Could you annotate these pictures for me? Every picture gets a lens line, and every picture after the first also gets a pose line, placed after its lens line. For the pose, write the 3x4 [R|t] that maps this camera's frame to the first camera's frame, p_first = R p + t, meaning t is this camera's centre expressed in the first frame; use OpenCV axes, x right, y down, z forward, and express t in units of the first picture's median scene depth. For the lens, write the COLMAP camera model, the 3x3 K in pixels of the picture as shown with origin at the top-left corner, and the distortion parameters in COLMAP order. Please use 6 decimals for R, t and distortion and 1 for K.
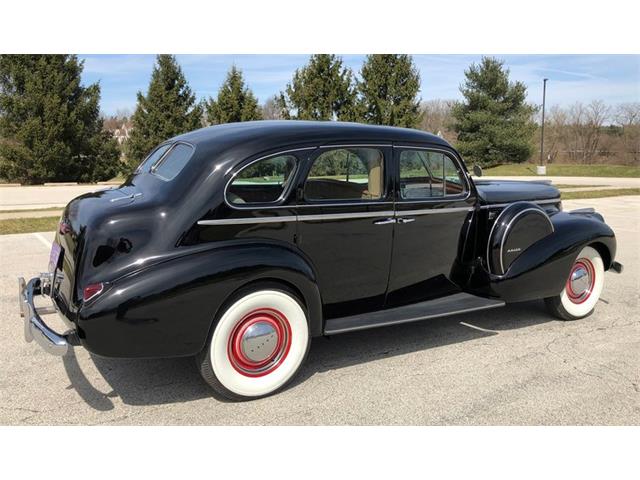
lens RADIAL K [[565.0, 0, 332.7], [0, 565.0, 221.7], [0, 0, 1]] dist [0.016661, 0.001437]
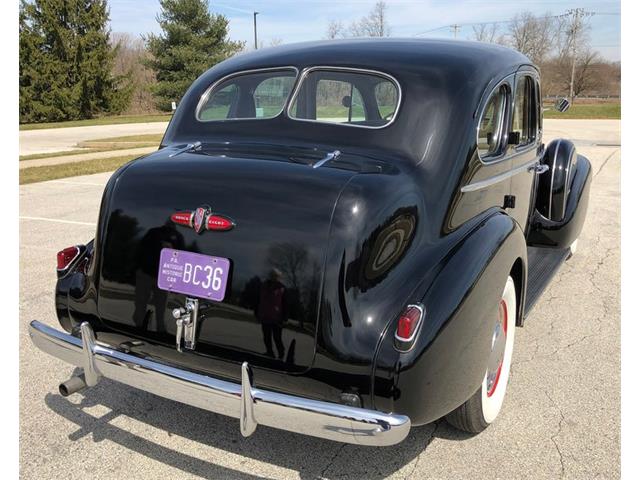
lens RADIAL K [[614.9, 0, 323.3], [0, 614.9, 231.7], [0, 0, 1]] dist [-0.002527, 0.016262]
pose [[0.862482, -0.122783, 0.490968, -0.059484], [0.074180, 0.990316, 0.117350, -0.004038], [-0.500622, -0.064792, 0.863238, 0.037069]]
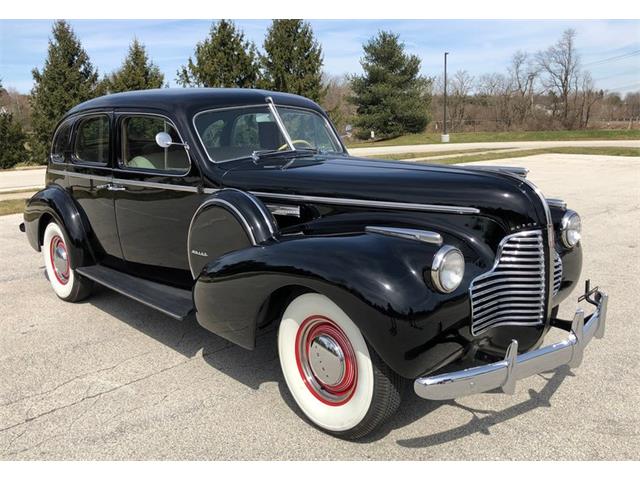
lens RADIAL K [[617.0, 0, 320.0], [0, 617.0, 240.0], [0, 0, 1]] dist [0.015231, -0.011638]
pose [[0.970518, -0.074386, 0.229262, -0.131277], [0.061639, 0.996154, 0.062279, 0.013076], [-0.233013, -0.046311, 0.971370, -0.092144]]
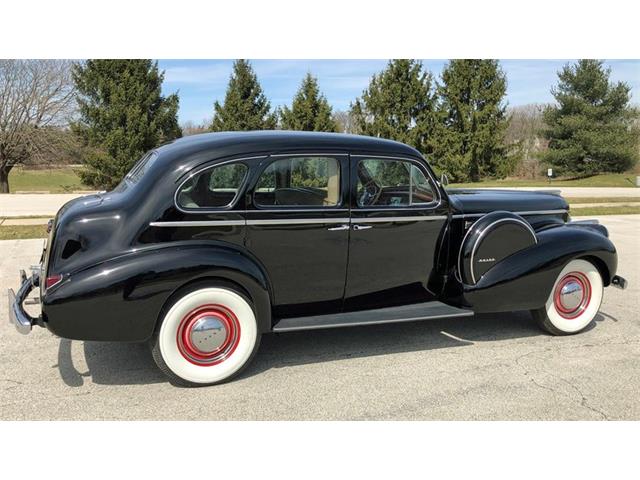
lens RADIAL K [[587.9, 0, 320.0], [0, 587.9, 240.0], [0, 0, 1]] dist [0.015280, -0.002257]
pose [[0.985294, 0.023344, -0.169268, 0.023015], [-0.021357, 0.999680, 0.013554, 0.000798], [0.169530, -0.009740, 0.985477, -0.007220]]
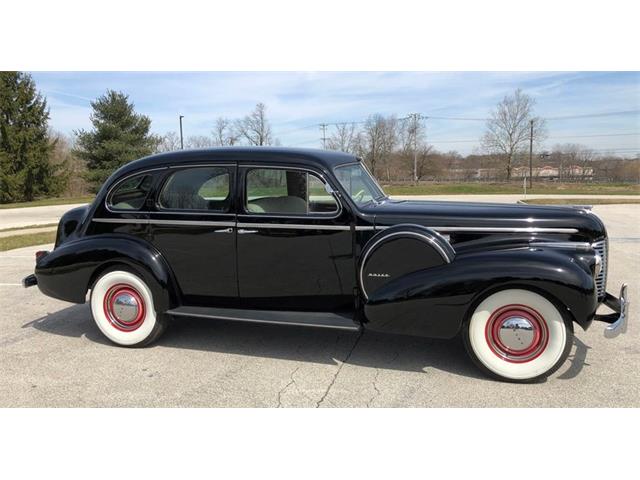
lens RADIAL K [[566.1, 0, 350.8], [0, 566.1, 249.5], [0, 0, 1]] dist [0.022172, -0.004346]
pose [[0.699821, -0.105241, 0.706523, -0.210544], [0.104866, 0.993507, 0.044118, 0.009247], [-0.706579, 0.043216, 0.706314, -0.072159]]
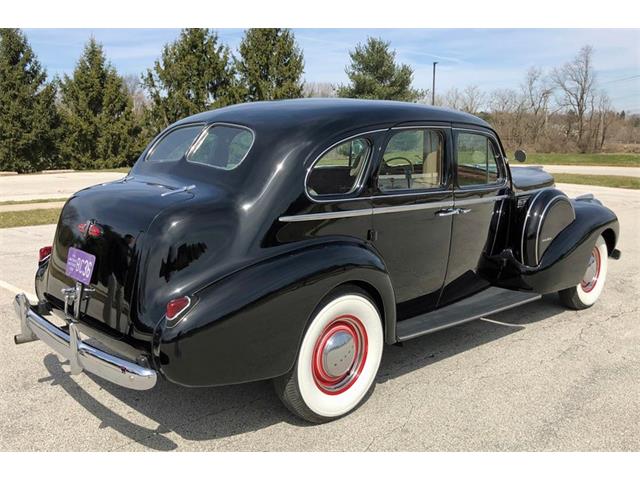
lens RADIAL K [[609.0, 0, 320.0], [0, 609.0, 240.0], [0, 0, 1]] dist [0.010331, -0.005378]
pose [[0.979352, -0.033704, 0.199331, -0.028815], [0.025251, 0.998677, 0.044800, -0.000755], [-0.200577, -0.038842, 0.978908, 0.007260]]
